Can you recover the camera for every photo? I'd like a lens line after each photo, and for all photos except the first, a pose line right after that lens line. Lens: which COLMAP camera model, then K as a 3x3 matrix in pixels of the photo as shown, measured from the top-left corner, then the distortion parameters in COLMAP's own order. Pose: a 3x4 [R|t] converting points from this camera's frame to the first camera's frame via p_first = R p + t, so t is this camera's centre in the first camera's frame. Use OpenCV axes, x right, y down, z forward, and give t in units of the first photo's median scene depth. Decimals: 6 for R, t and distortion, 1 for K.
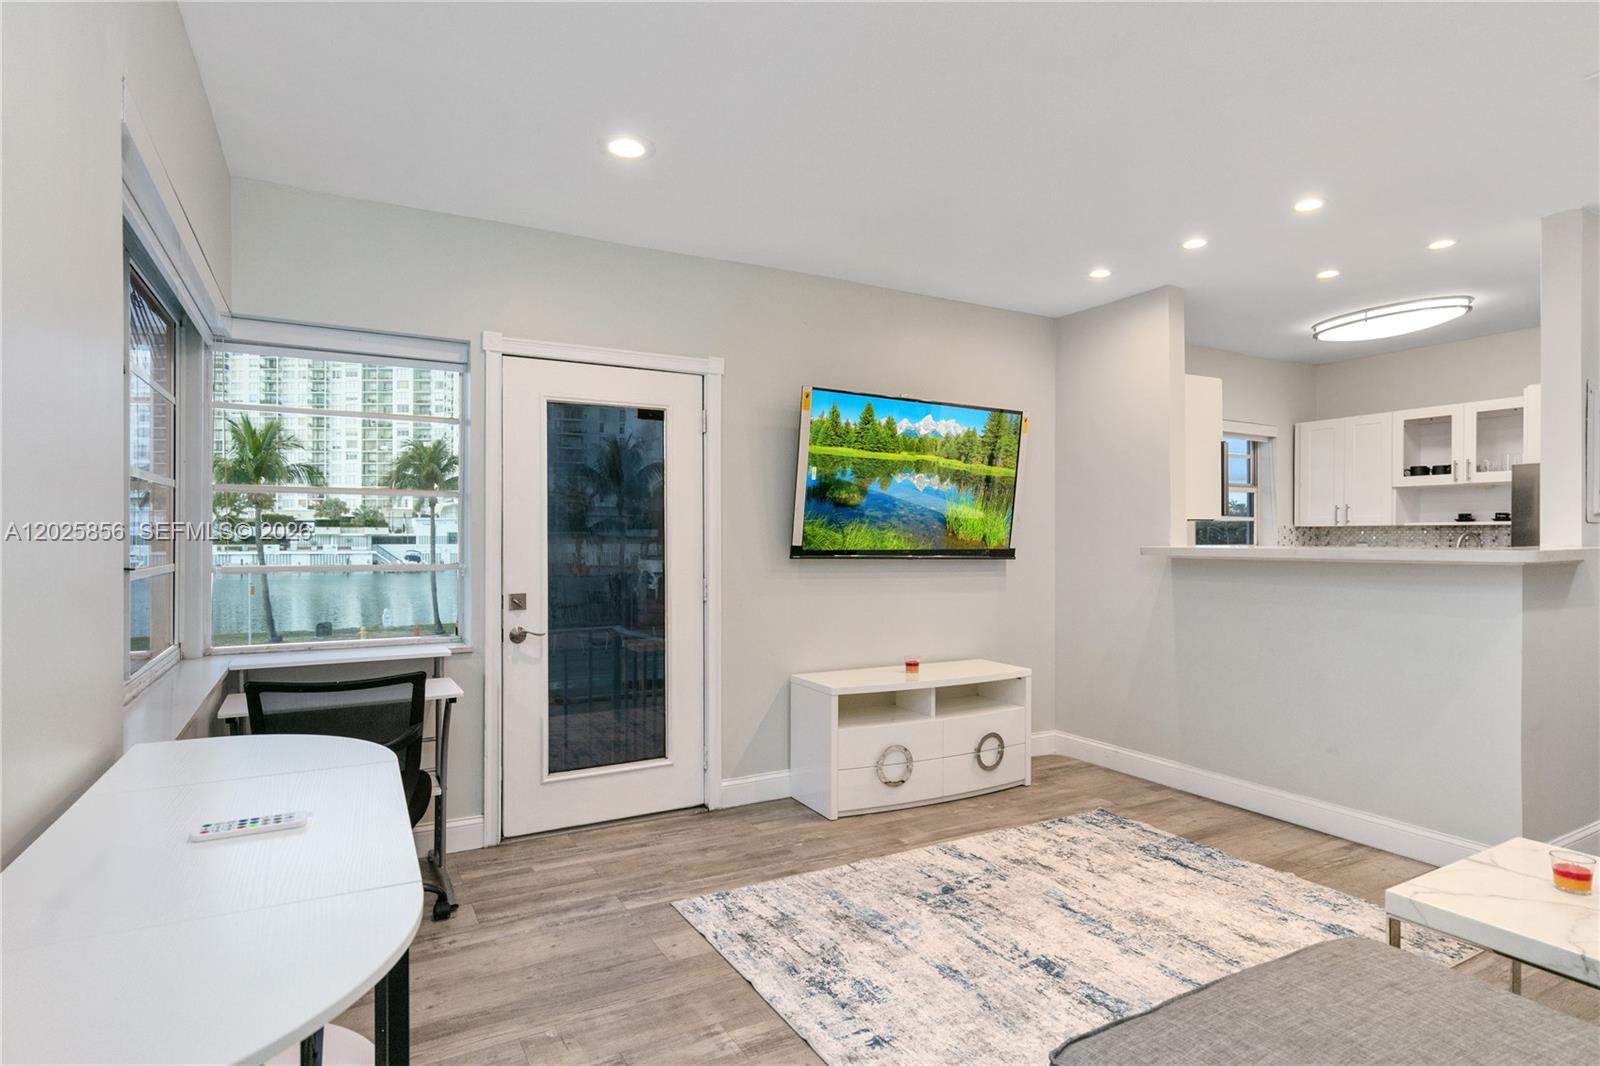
lens RADIAL K [[860.3, 0, 785.0], [0, 860.3, 533.5], [0, 0, 1]] dist [0.002363, -0.003176]
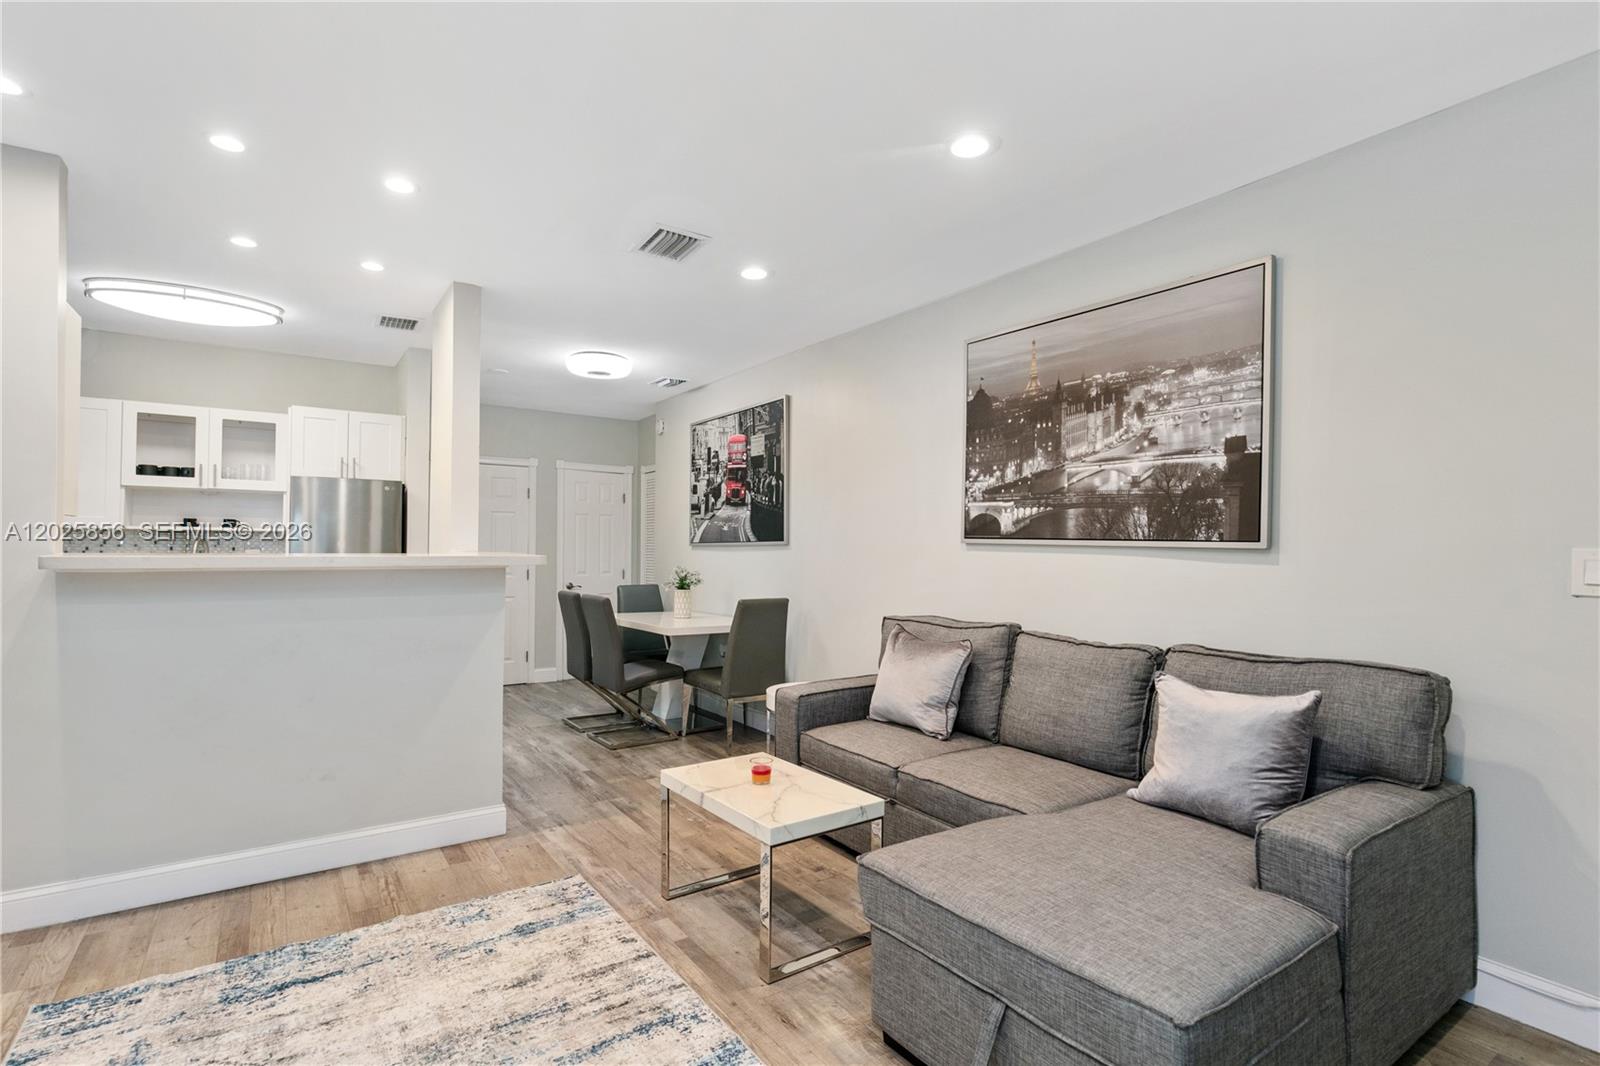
lens RADIAL K [[748.9, 0, 820.5], [0, 748.9, 533.7], [0, 0, 1]] dist [0.009365, -0.003123]
pose [[-0.107990, 0.016339, 0.994018, -0.223306], [-0.012522, 0.999763, -0.017794, 0.001089], [-0.994073, -0.014369, -0.107760, 0.576334]]
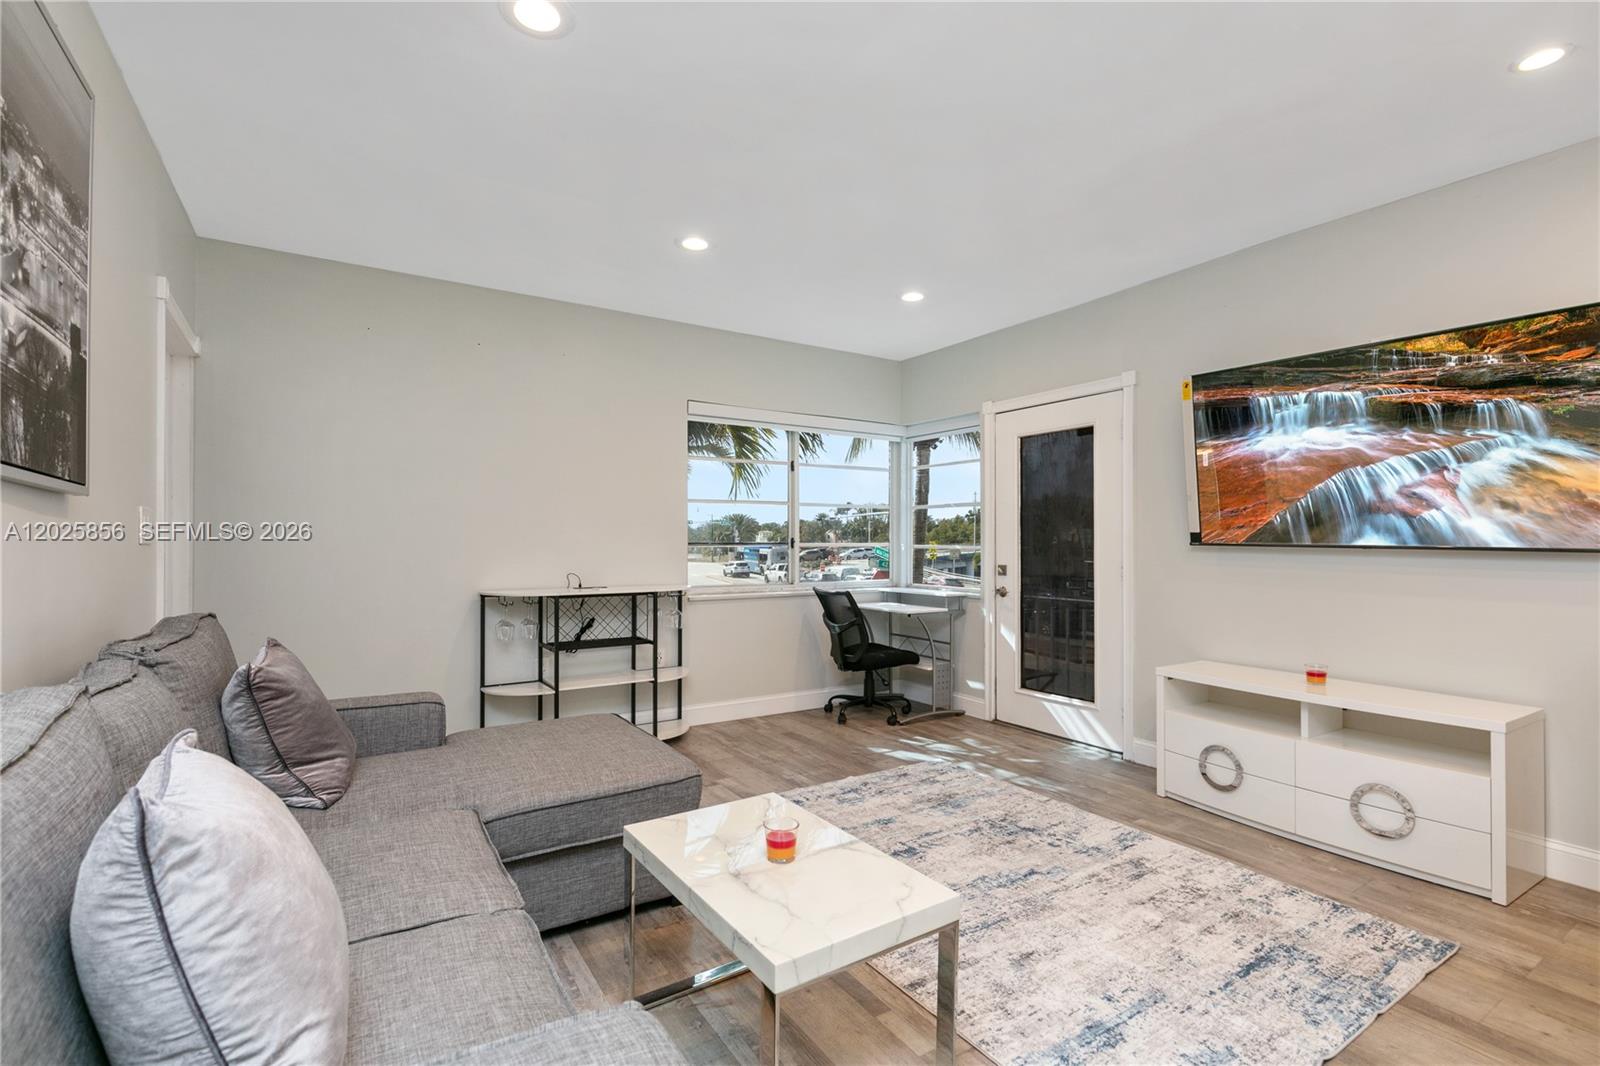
lens RADIAL K [[748.9, 0, 794.6], [0, 748.9, 538.6], [0, 0, 1]] dist [0.009365, -0.003123]
pose [[0.044080, -0.008086, -0.998995, 0.974396], [-0.001299, 0.999966, -0.008151, 0.032191], [0.999027, 0.001657, 0.044068, 0.538566]]
